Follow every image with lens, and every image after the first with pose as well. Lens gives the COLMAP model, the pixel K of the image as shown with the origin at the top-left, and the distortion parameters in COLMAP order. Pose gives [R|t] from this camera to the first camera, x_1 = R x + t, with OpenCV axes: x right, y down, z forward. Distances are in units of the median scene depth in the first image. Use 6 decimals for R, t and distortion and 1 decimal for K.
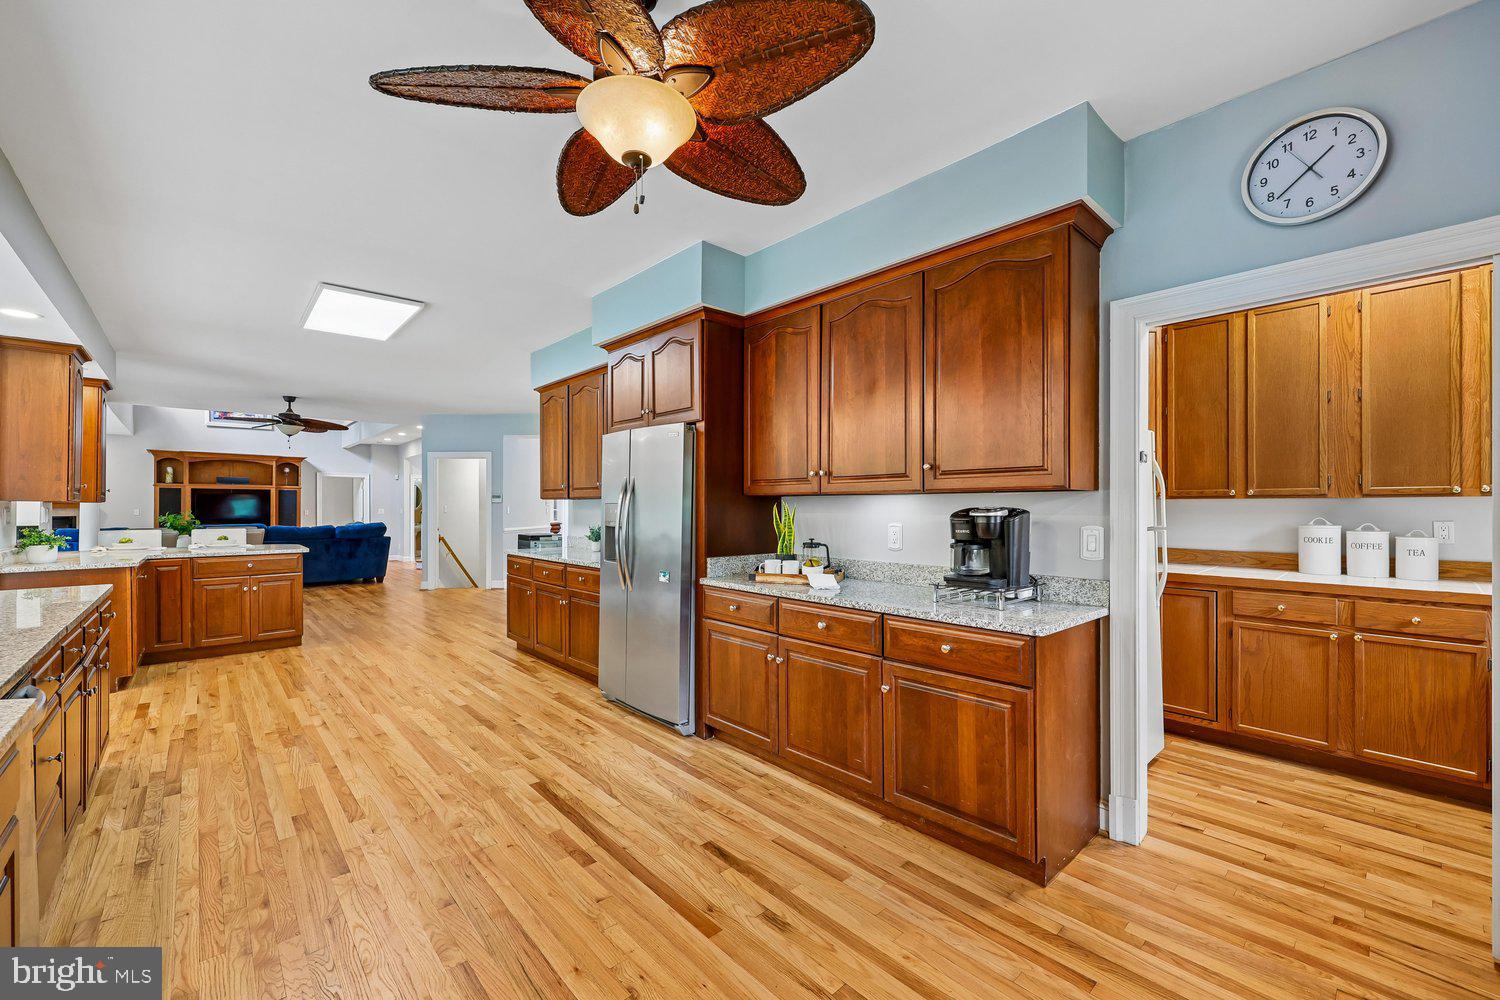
lens RADIAL K [[607.6, 0, 747.4], [0, 607.6, 507.0], [0, 0, 1]] dist [-0.001607, 0.000115]
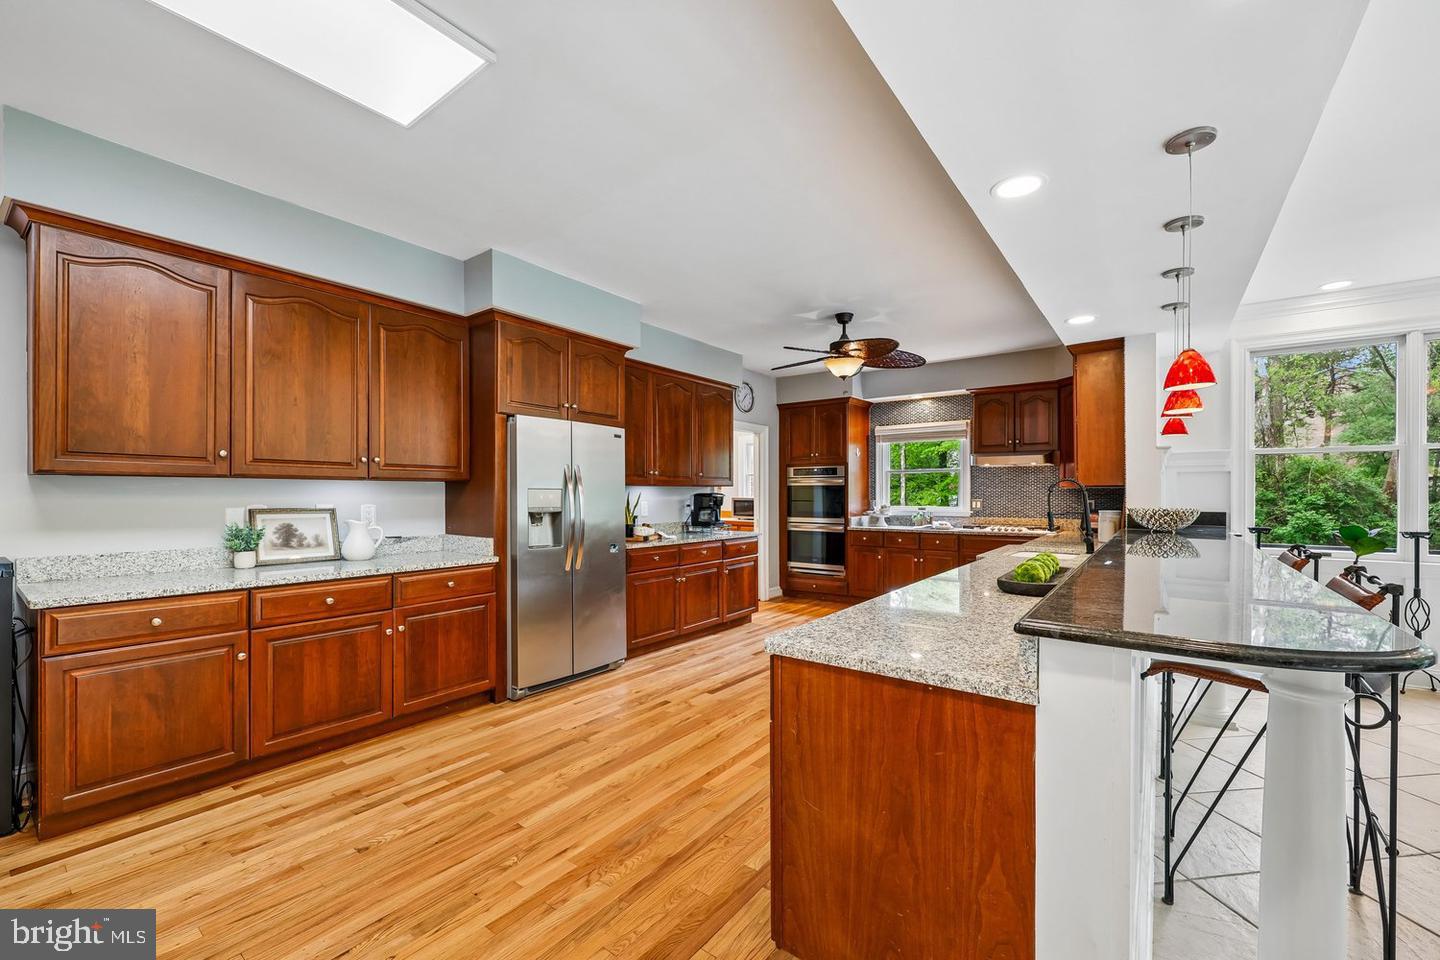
lens RADIAL K [[583.3, 0, 730.2], [0, 583.3, 492.8], [0, 0, 1]] dist [-0.001607, 0.000115]
pose [[-0.189862, -0.005569, 0.981795, -3.184516], [-0.001562, 0.999984, 0.005370, -0.016766], [-0.981810, -0.000514, -0.189867, 2.313805]]
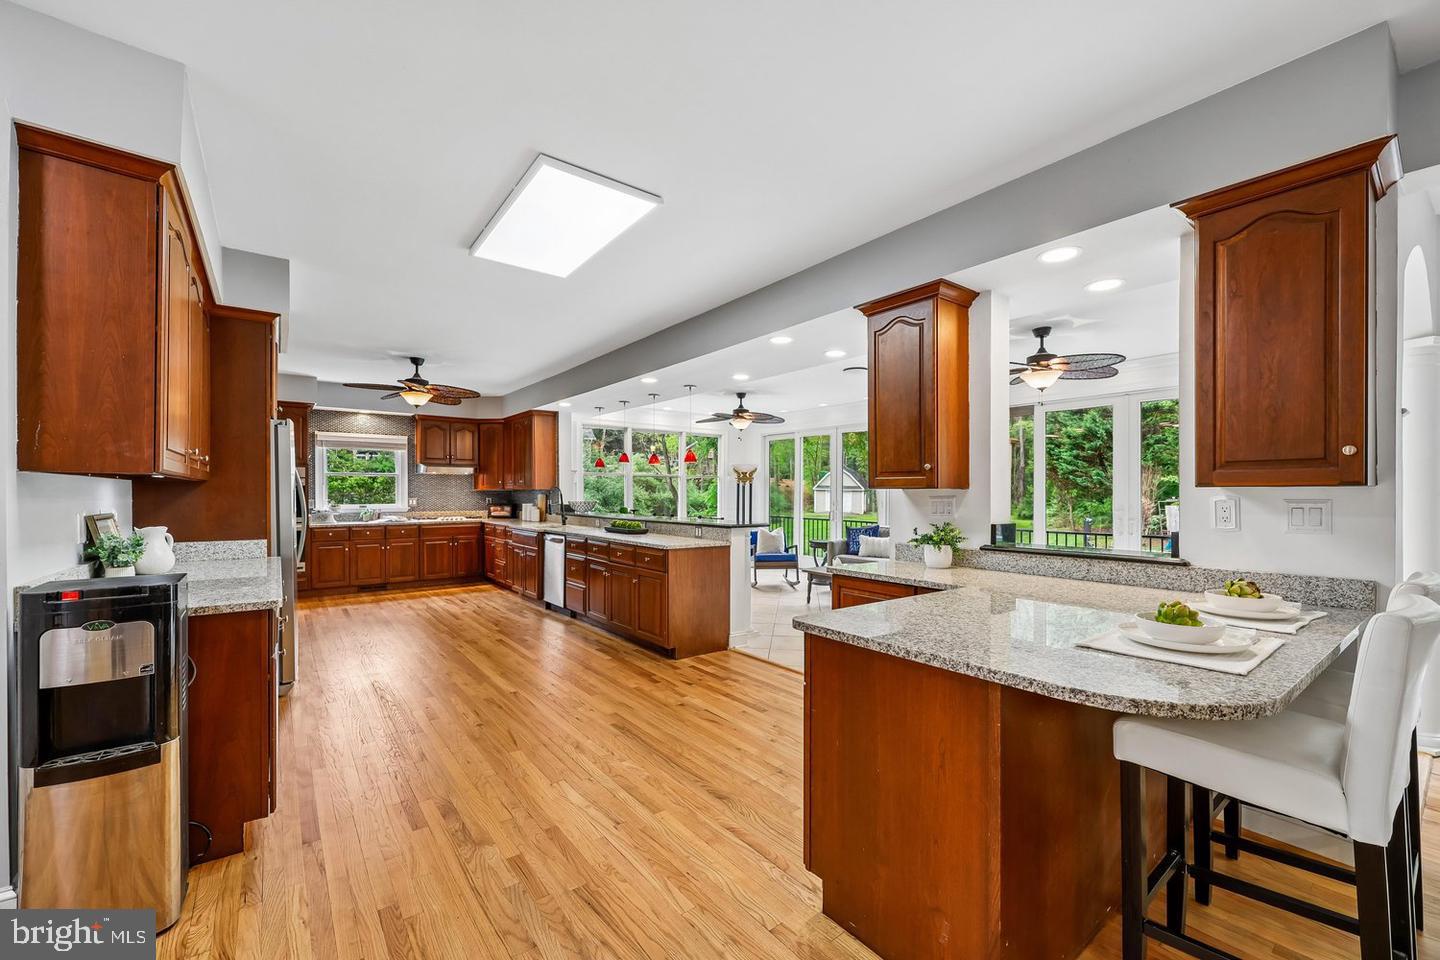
lens RADIAL K [[583.3, 0, 715.6], [0, 583.3, 490.0], [0, 0, 1]] dist [-0.001607, 0.000115]
pose [[-0.996358, -0.008663, 0.084828, -2.676684], [-0.009328, 0.999929, -0.007454, -0.011883], [-0.084757, -0.008218, -0.996368, 5.090915]]
